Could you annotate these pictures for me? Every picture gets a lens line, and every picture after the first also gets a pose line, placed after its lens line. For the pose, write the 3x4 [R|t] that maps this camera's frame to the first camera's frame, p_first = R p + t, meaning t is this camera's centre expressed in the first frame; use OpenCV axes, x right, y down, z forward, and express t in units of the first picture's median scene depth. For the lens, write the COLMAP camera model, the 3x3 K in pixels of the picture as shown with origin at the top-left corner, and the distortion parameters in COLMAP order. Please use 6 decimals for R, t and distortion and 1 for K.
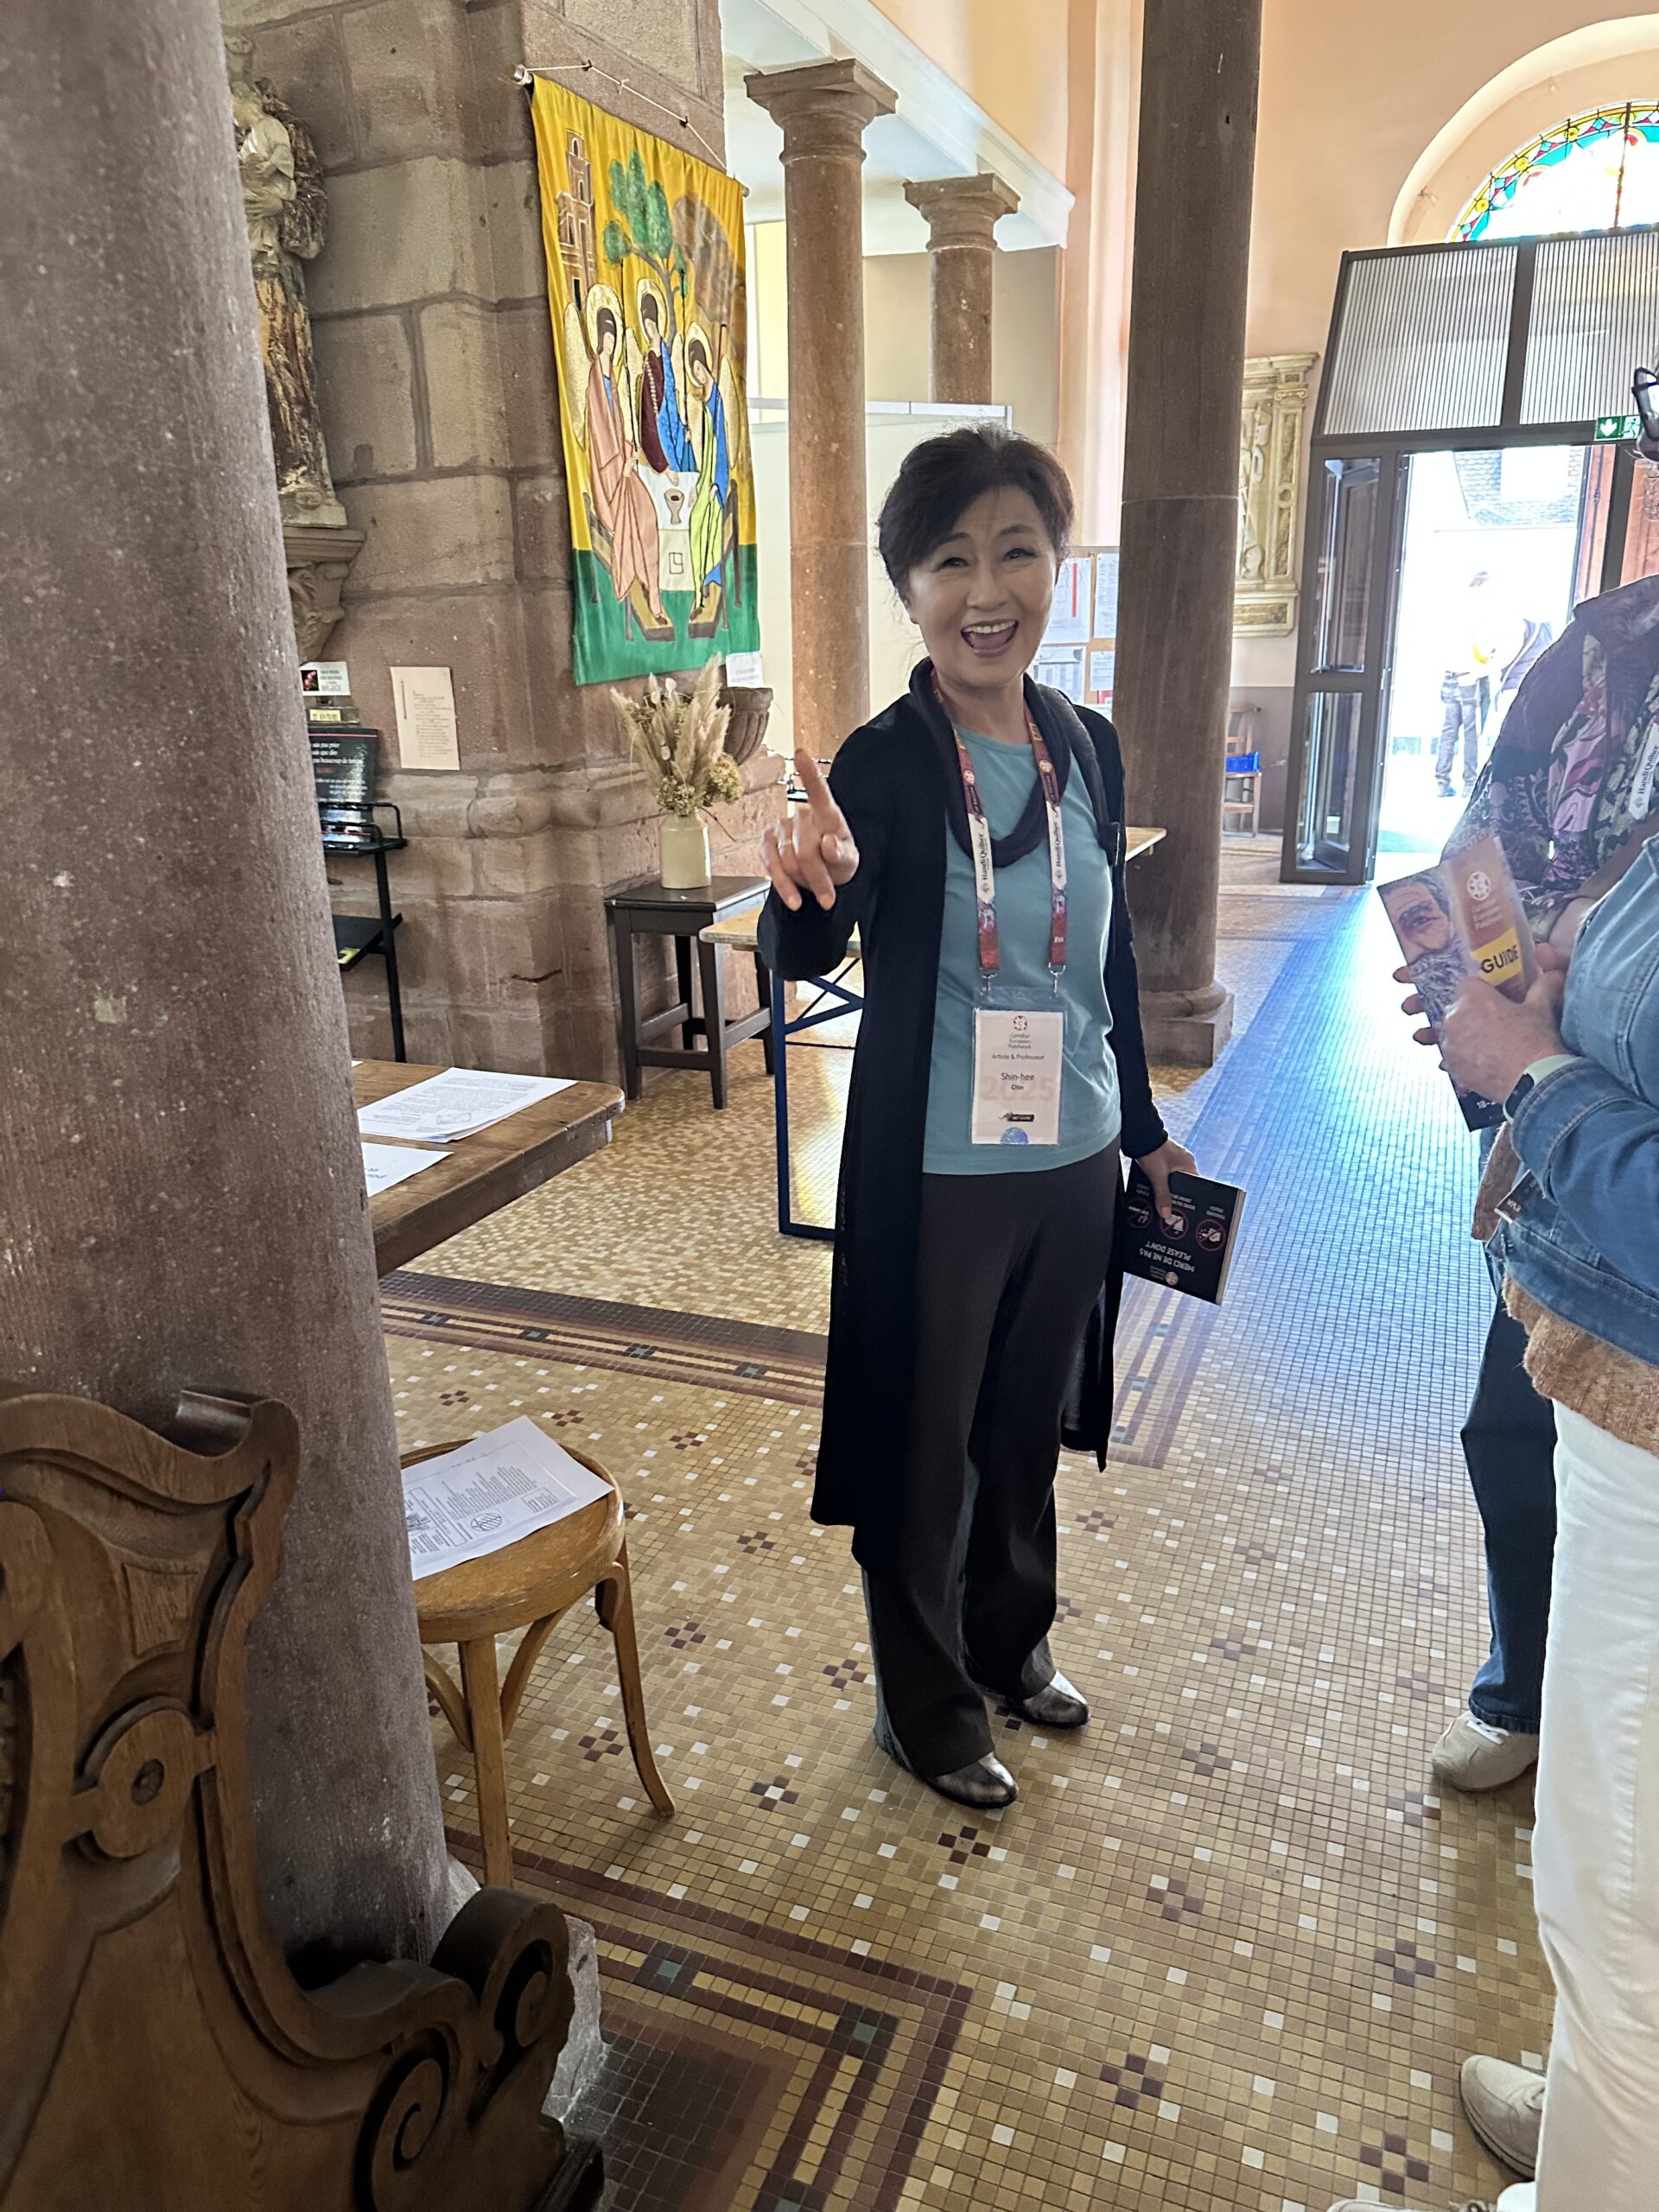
lens RADIAL K [[1578.8, 0, 824.5], [0, 1578.8, 1102.7], [0, 0, 1]] dist [0.002254, -0.000972]
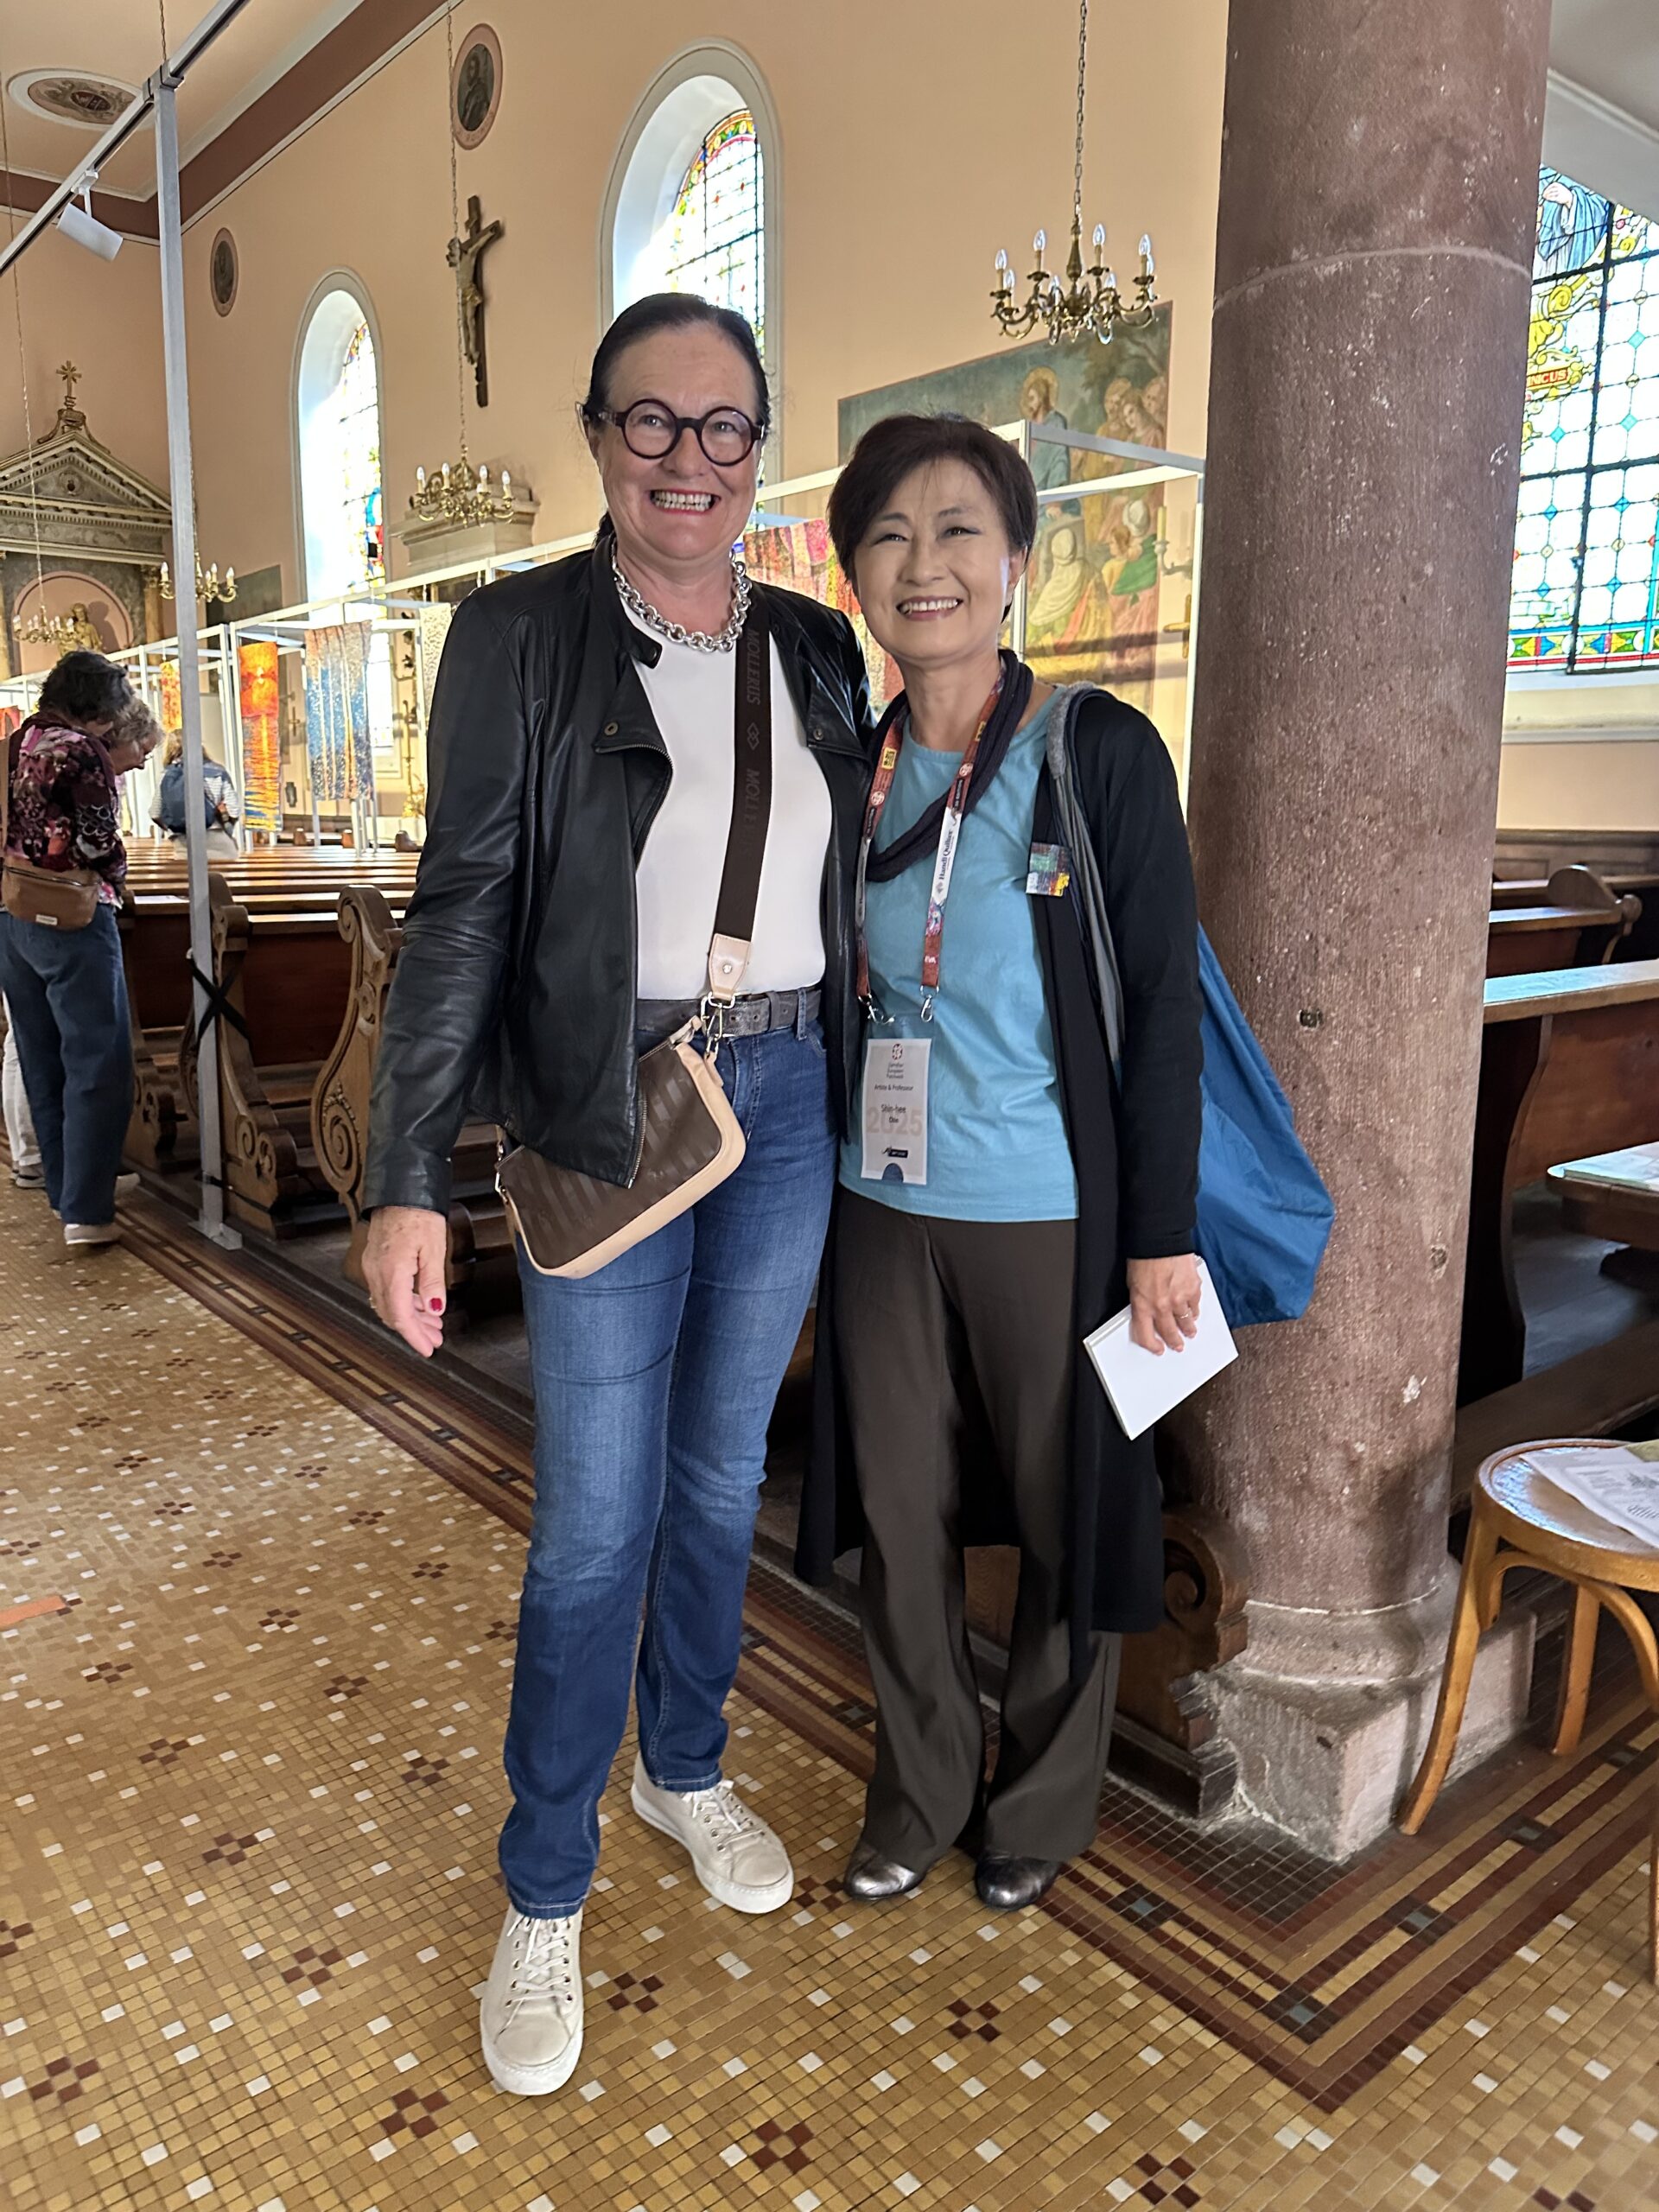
lens RADIAL K [[1578.8, 0, 824.5], [0, 1578.8, 1105.3], [0, 0, 1]] dist [0.002254, -0.000972]
pose [[-0.477096, 0.181966, -0.859807, 0.951075], [-0.256867, 0.906739, 0.334431, -0.191557], [0.840476, 0.380411, -0.385860, 0.946782]]
